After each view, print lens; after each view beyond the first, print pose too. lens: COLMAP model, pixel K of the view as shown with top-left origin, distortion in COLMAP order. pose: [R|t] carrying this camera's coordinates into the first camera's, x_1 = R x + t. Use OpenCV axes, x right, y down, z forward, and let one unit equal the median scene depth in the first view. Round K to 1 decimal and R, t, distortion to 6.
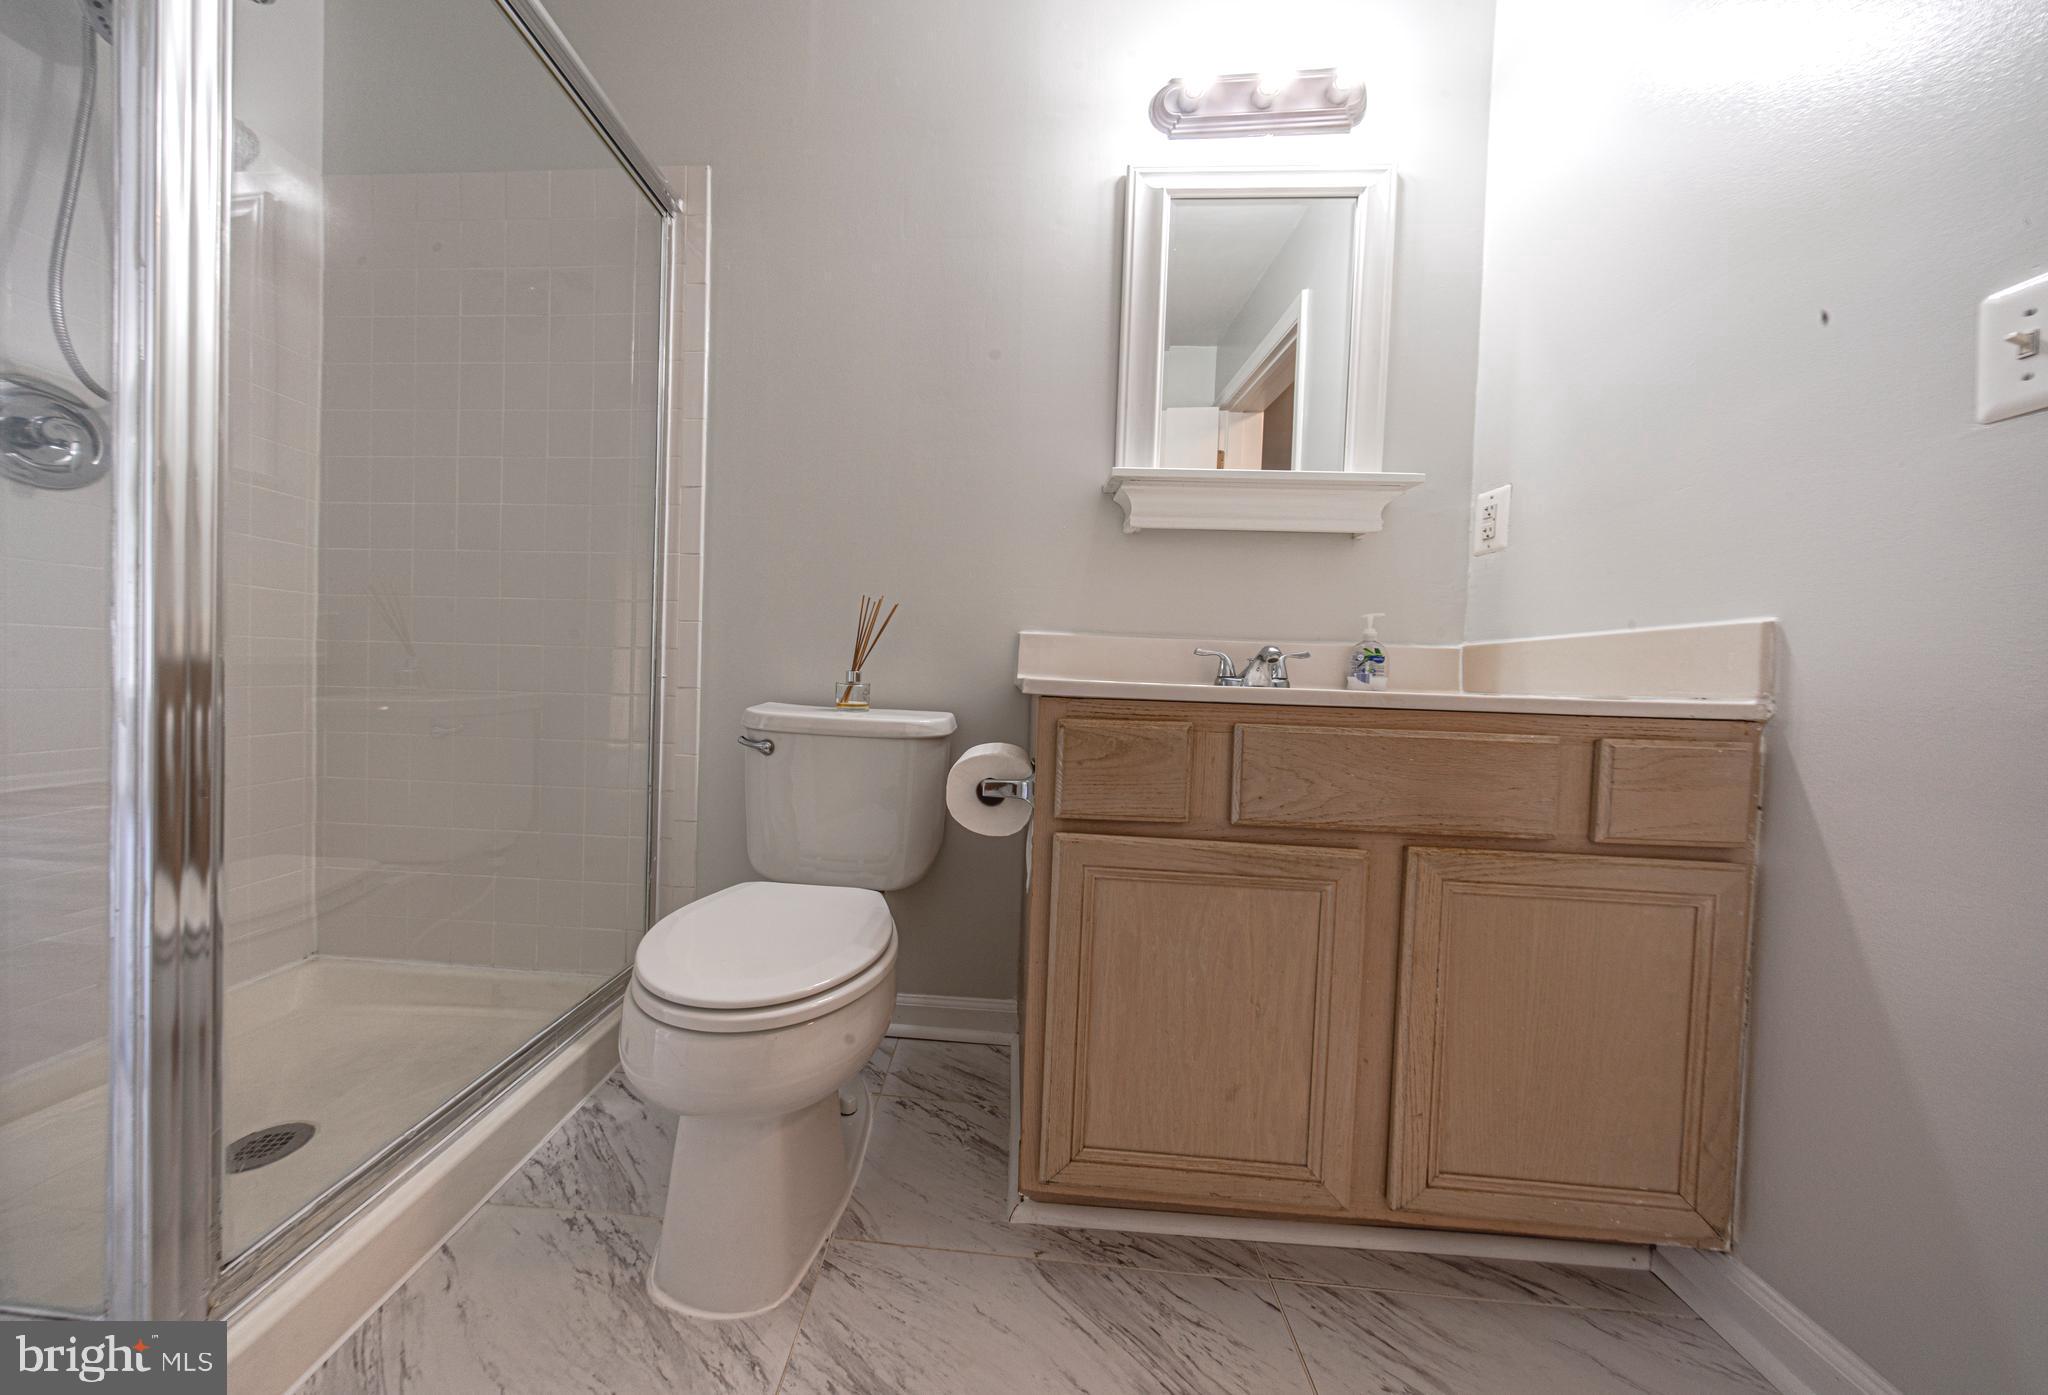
lens RADIAL K [[641.2, 0, 975.8], [0, 641.2, 688.8], [0, 0, 1]] dist [-0.000260, 0.000027]
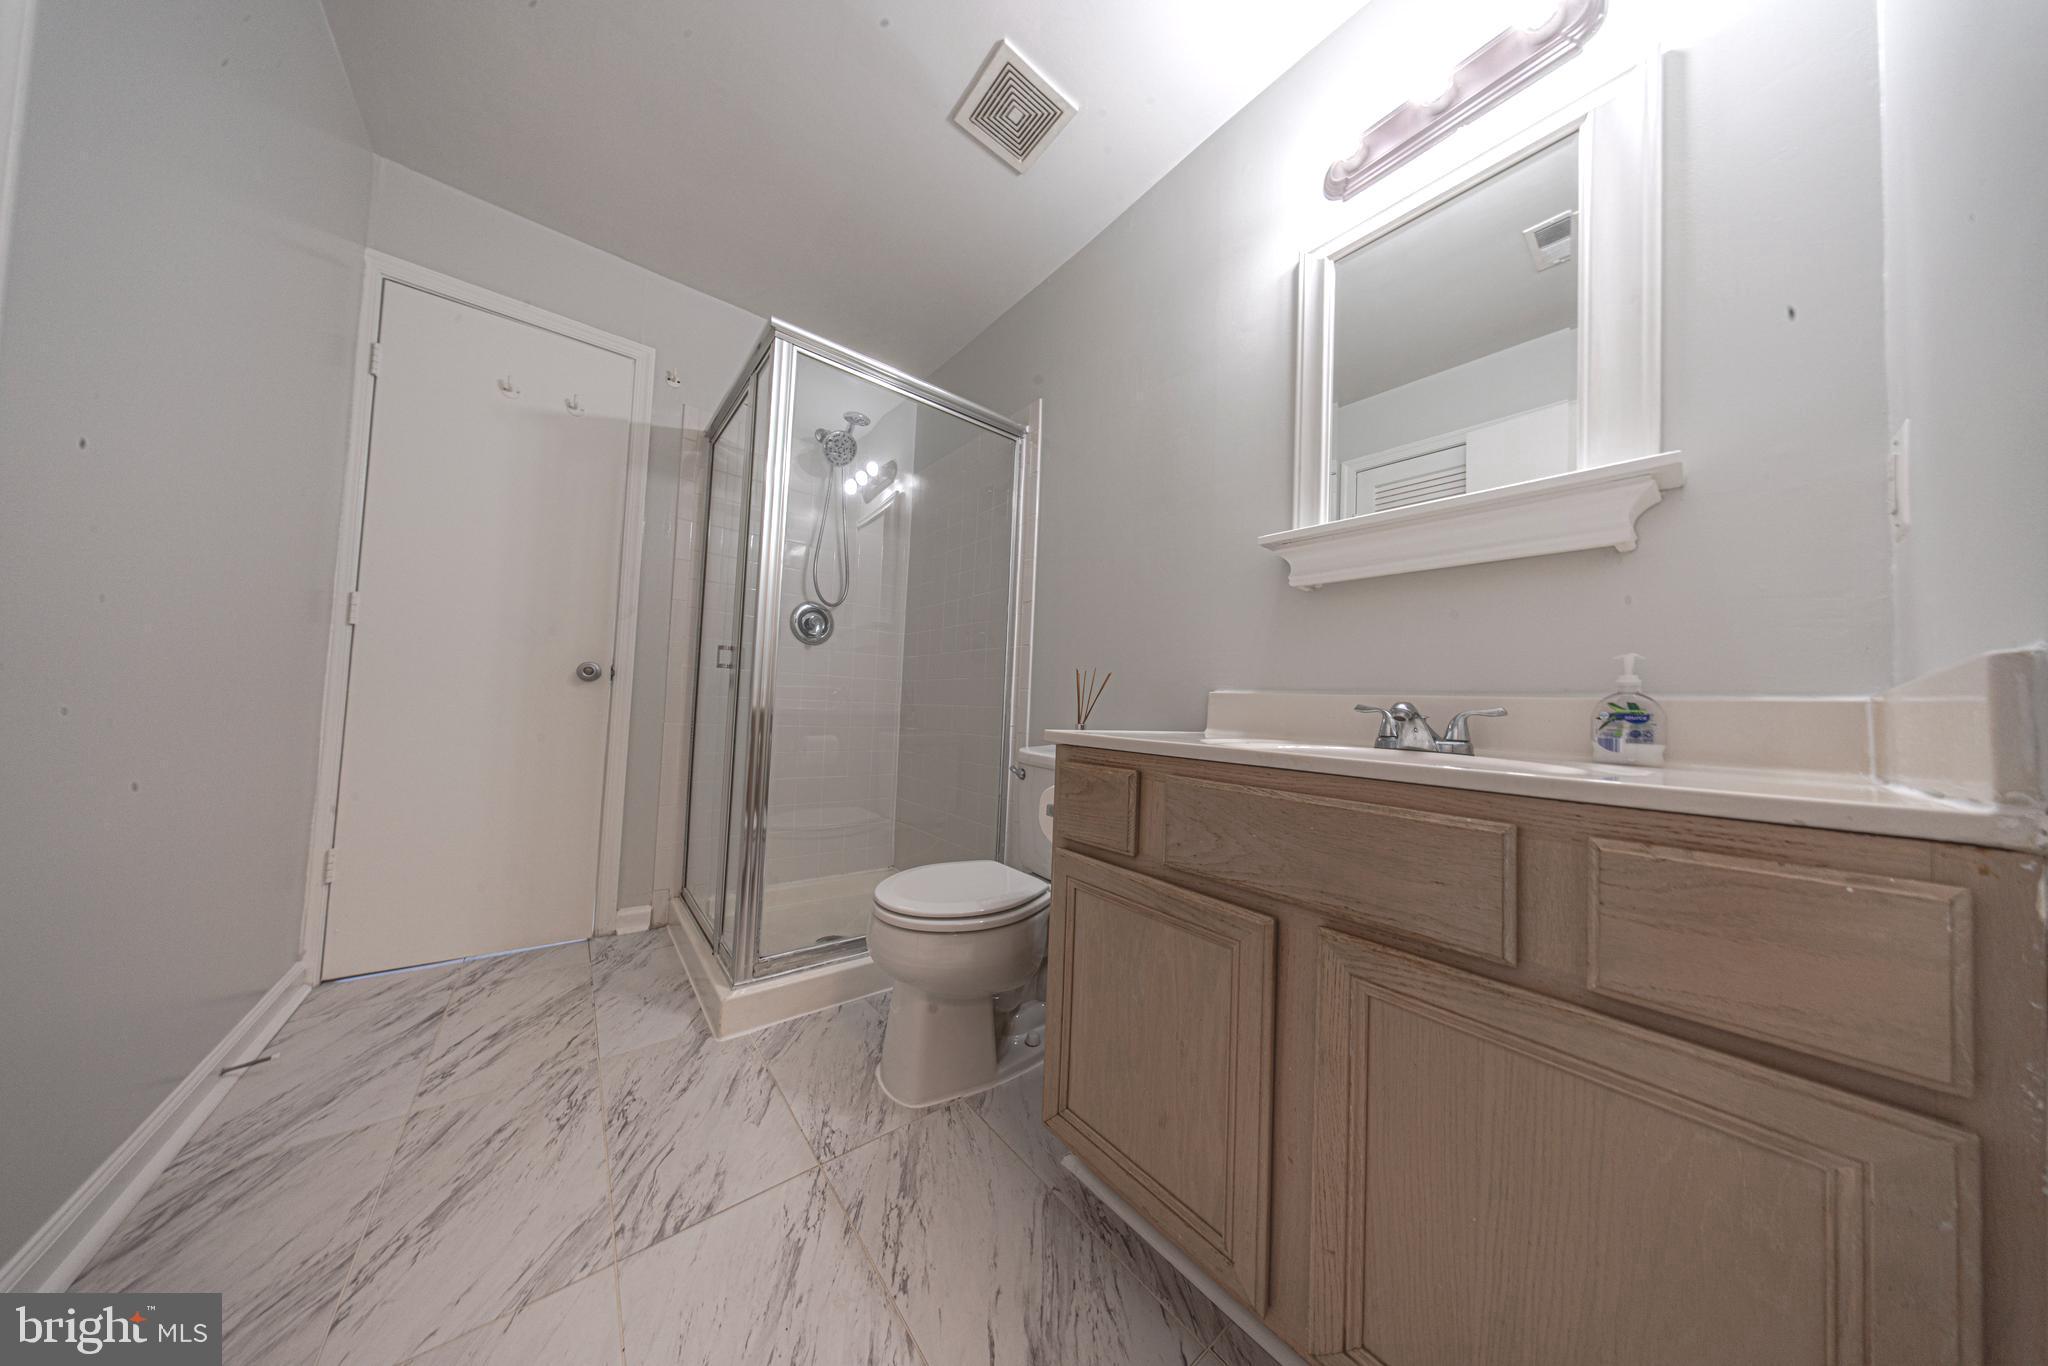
lens RADIAL K [[586.6, 0, 1024.0], [0, 586.6, 683.0], [0, 0, 1]] dist [-0.000941, 0.000038]
pose [[0.675389, -0.034991, -0.736631, 0.998621], [-0.035555, 0.996167, -0.079918, -0.014671], [0.736604, 0.080167, 0.671556, 0.109108]]
